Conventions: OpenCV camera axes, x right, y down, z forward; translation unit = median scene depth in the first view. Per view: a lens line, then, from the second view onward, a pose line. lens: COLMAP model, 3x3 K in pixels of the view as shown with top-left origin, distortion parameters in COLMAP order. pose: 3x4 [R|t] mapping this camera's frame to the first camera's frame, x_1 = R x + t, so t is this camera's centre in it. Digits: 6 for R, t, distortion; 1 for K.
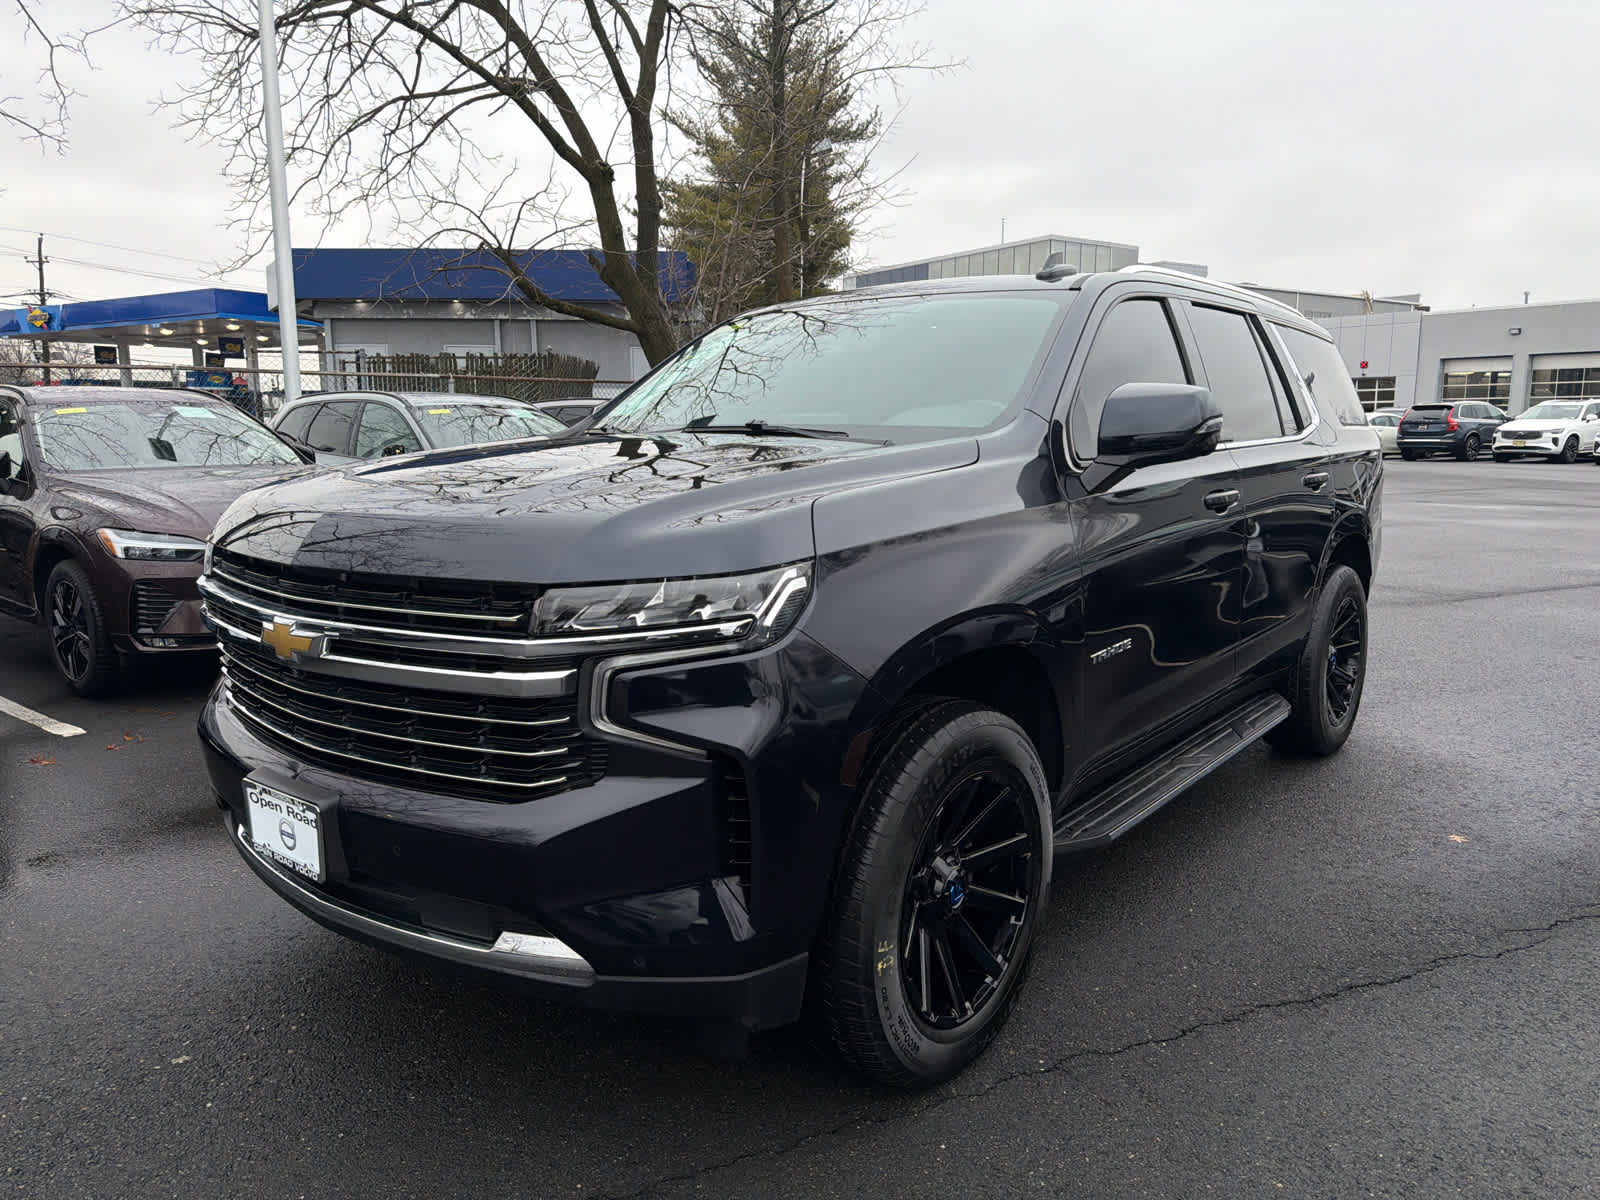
lens RADIAL K [[1136.9, 0, 807.6], [0, 1136.9, 602.9], [0, 0, 1]] dist [0.022822, -0.023602]
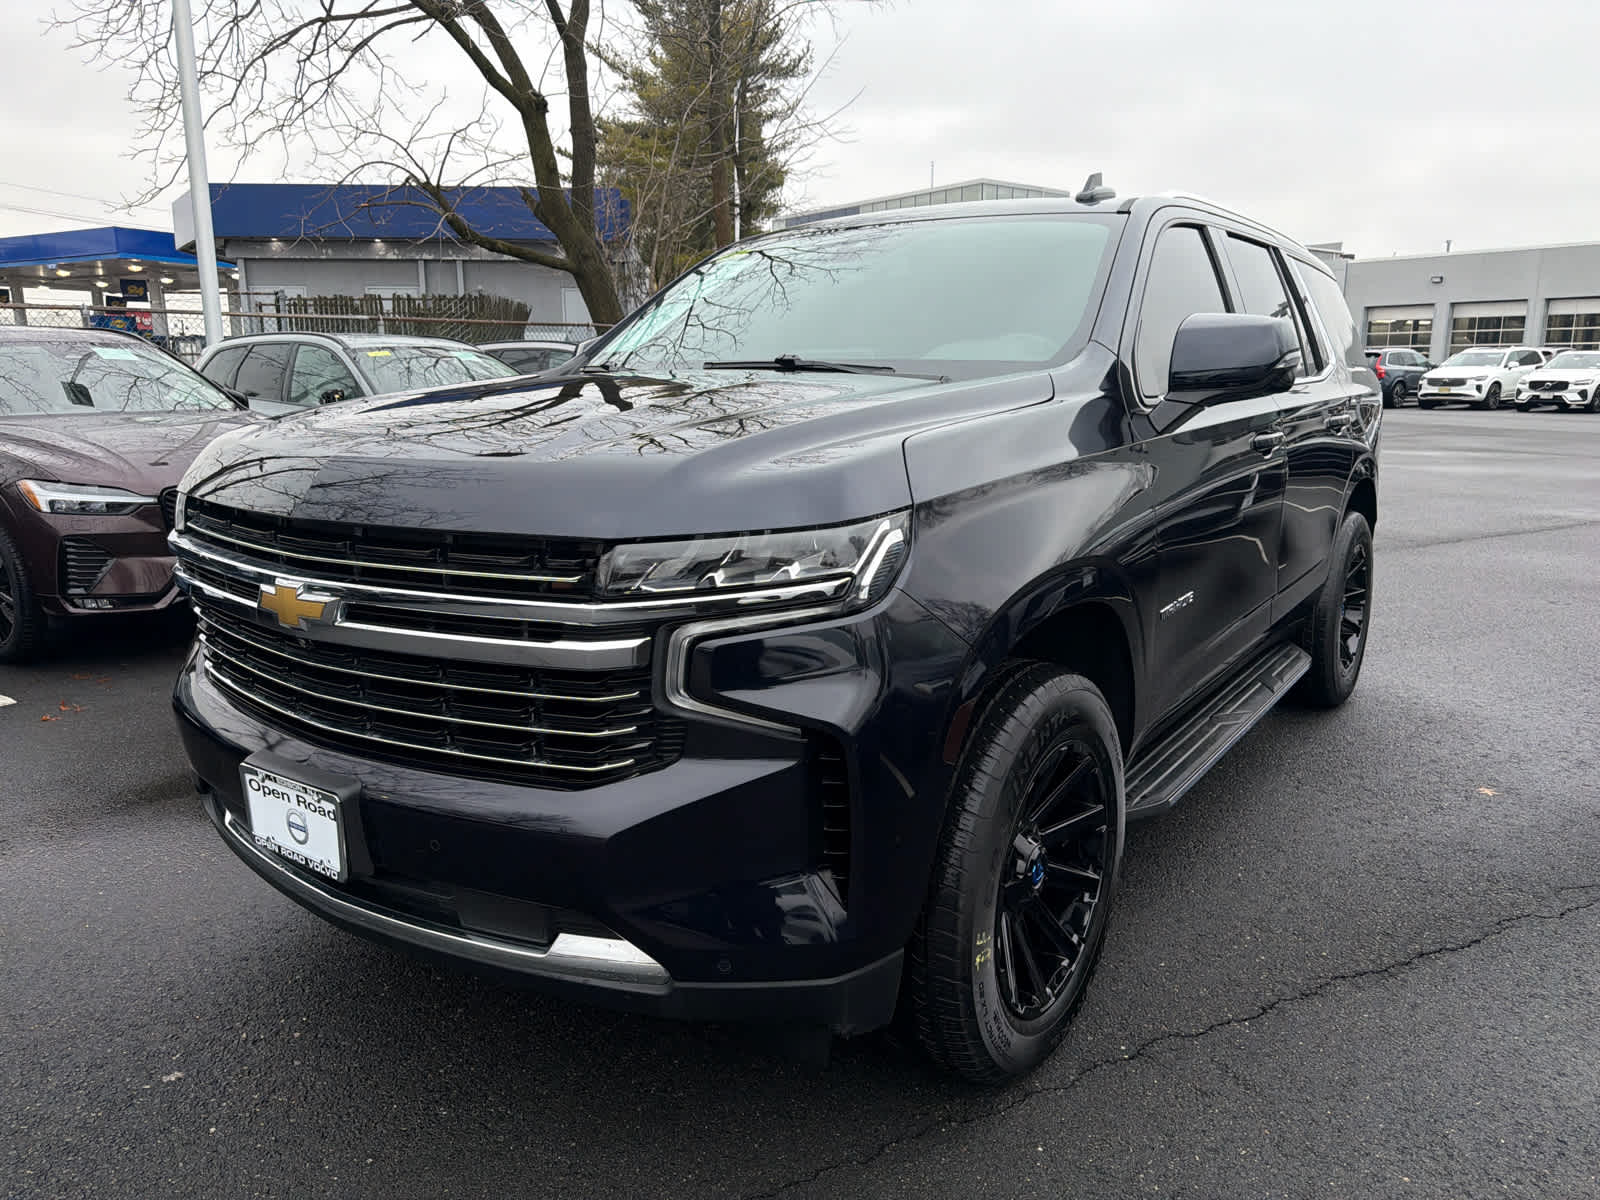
lens RADIAL K [[1136.9, 0, 798.0], [0, 1136.9, 605.9], [0, 0, 1]] dist [0.022822, -0.023602]
pose [[0.998433, -0.011089, 0.054844, -0.099479], [0.008531, 0.998875, 0.046643, -0.003328], [-0.055300, -0.046102, 0.997405, 0.095354]]
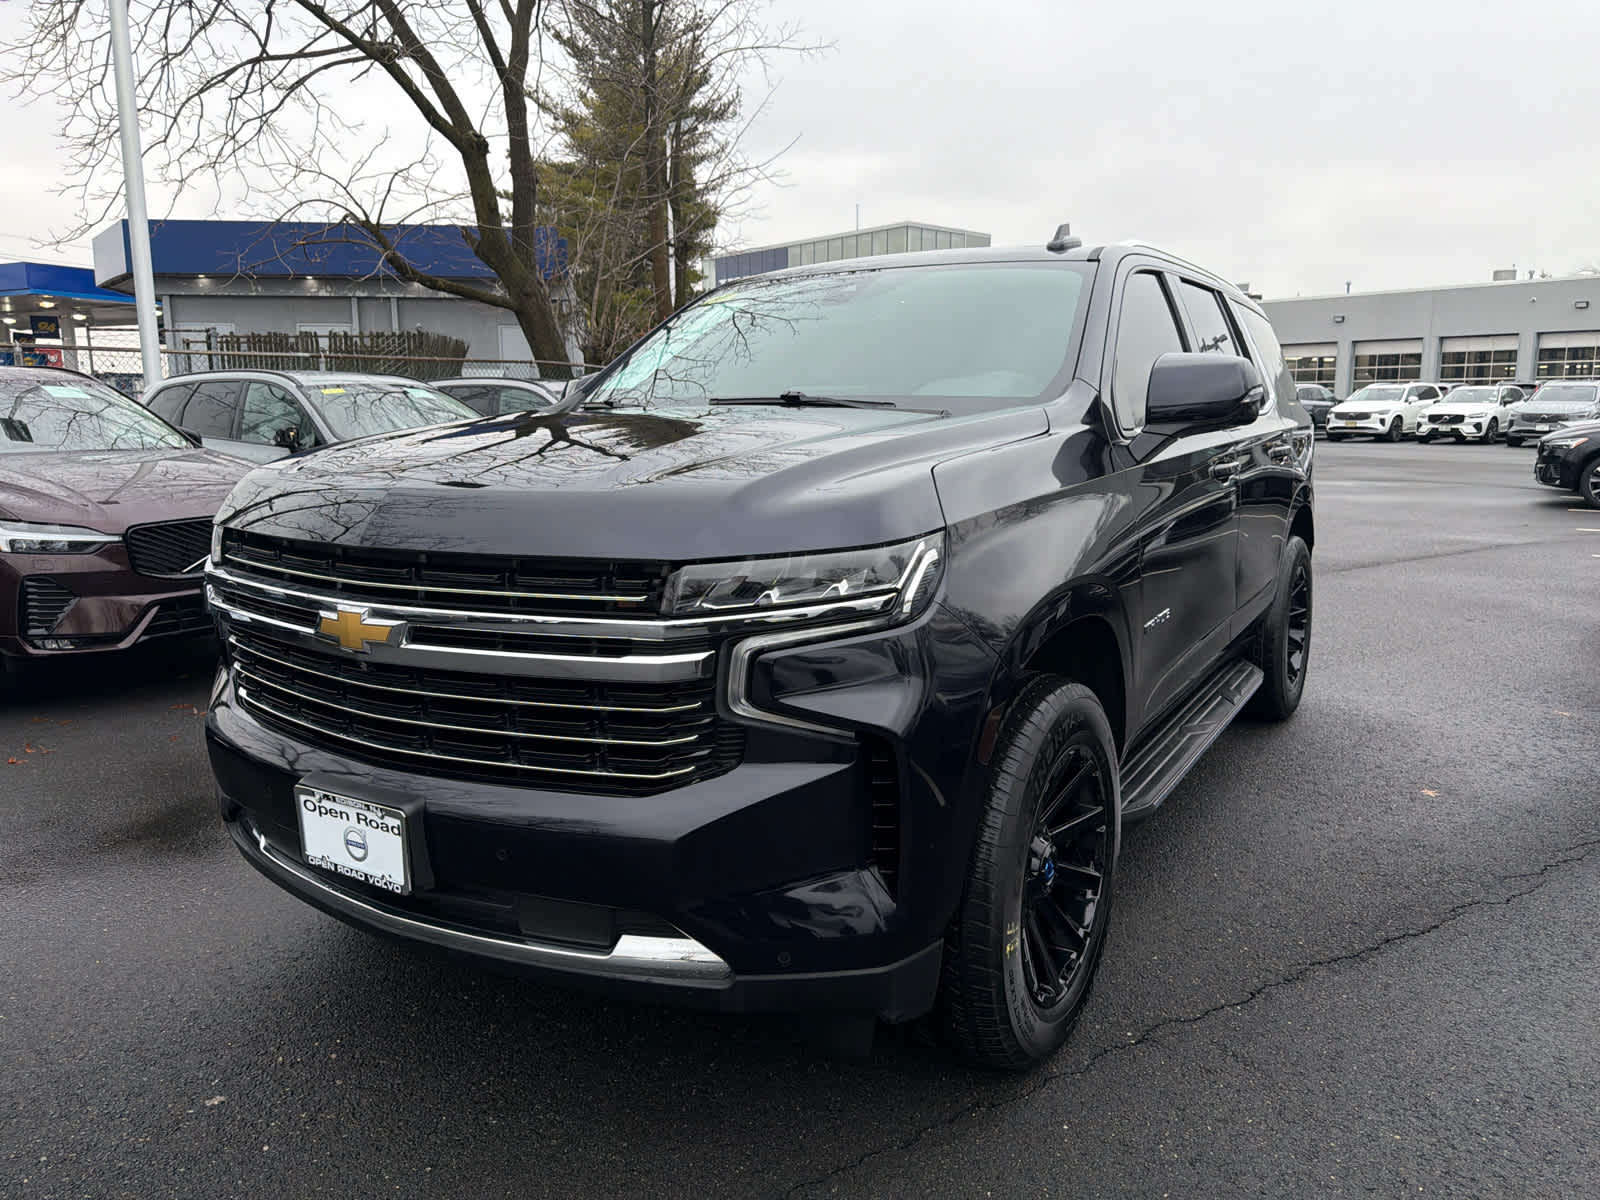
lens RADIAL K [[1136.9, 0, 811.6], [0, 1136.9, 596.7], [0, 0, 1]] dist [0.022822, -0.023602]
pose [[0.991640, -0.024019, 0.126779, -0.173792], [0.023021, 0.999691, 0.009327, 0.005075], [-0.126964, -0.006331, 0.991887, 0.046670]]
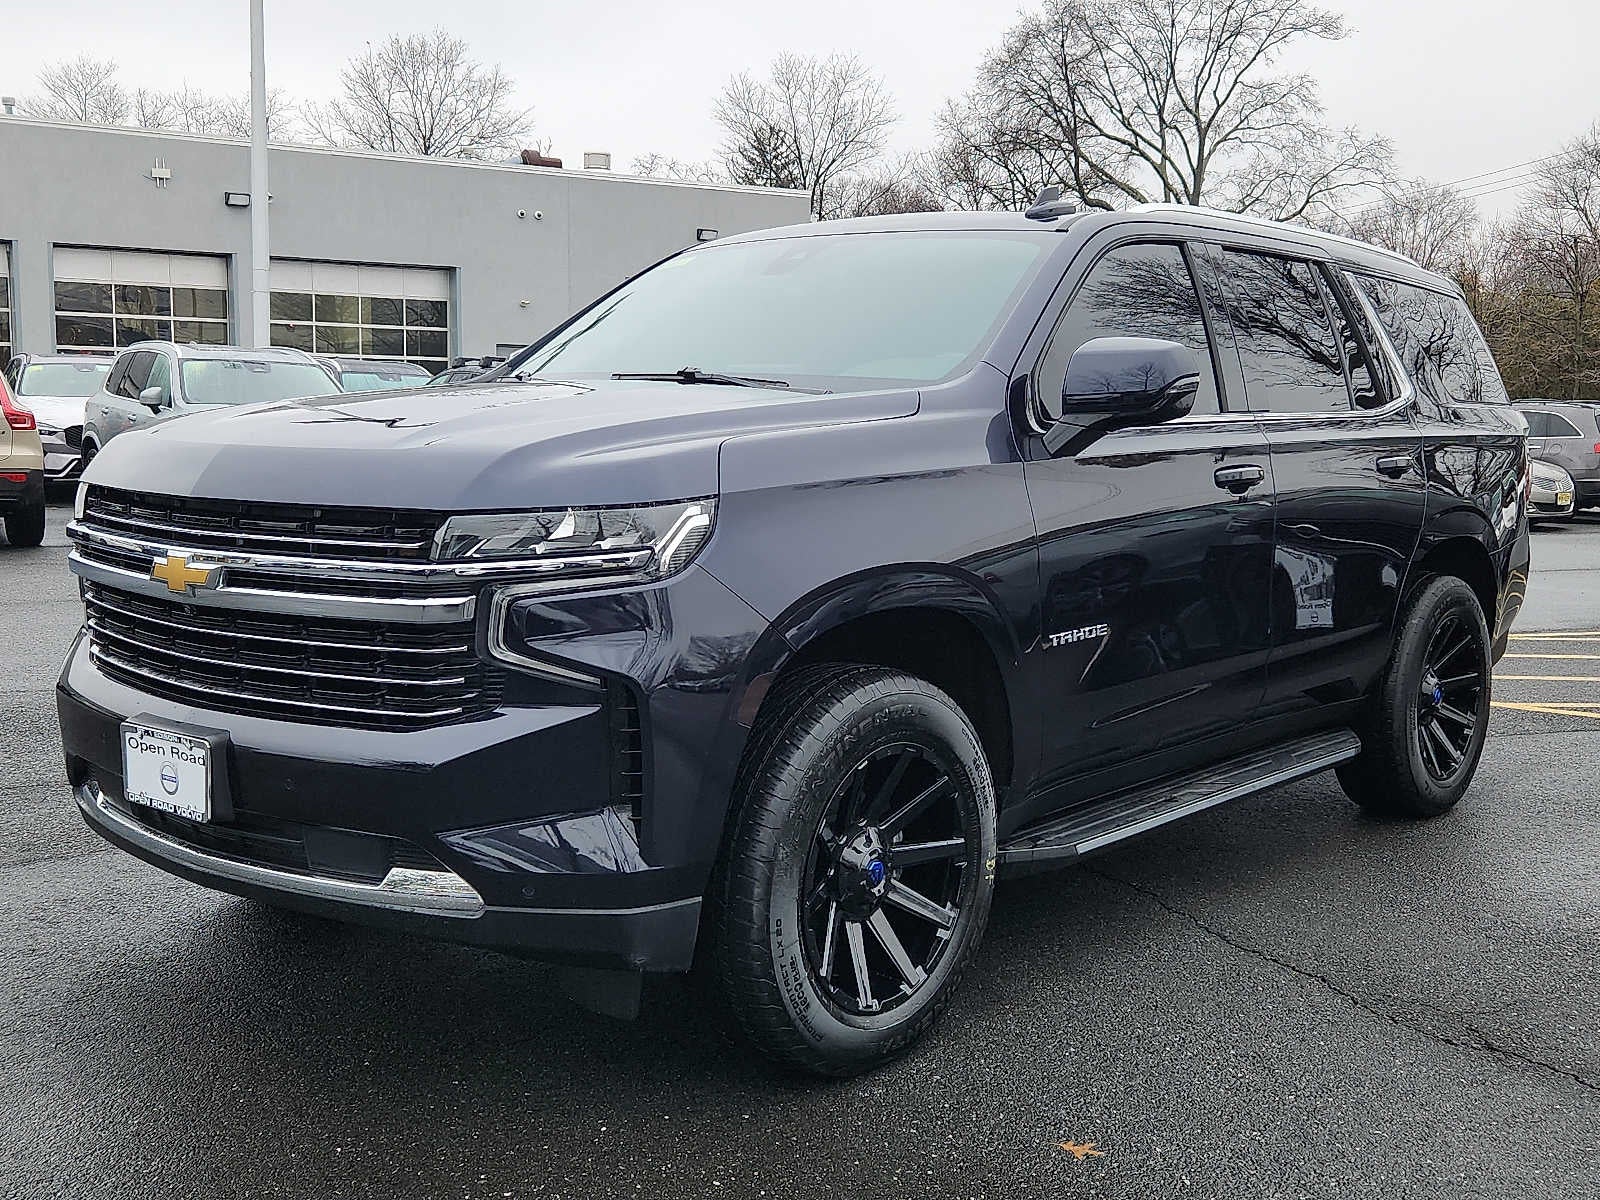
lens RADIAL K [[1808.4, 0, 846.3], [0, 1808.4, 566.1], [0, 0, 1]] dist [-0.009943, 0.000000]
pose [[0.999693, 0.024725, -0.001759, 0.093178], [-0.024787, 0.997468, -0.066655, 0.094313], [0.000107, 0.066678, 0.997775, -0.440646]]
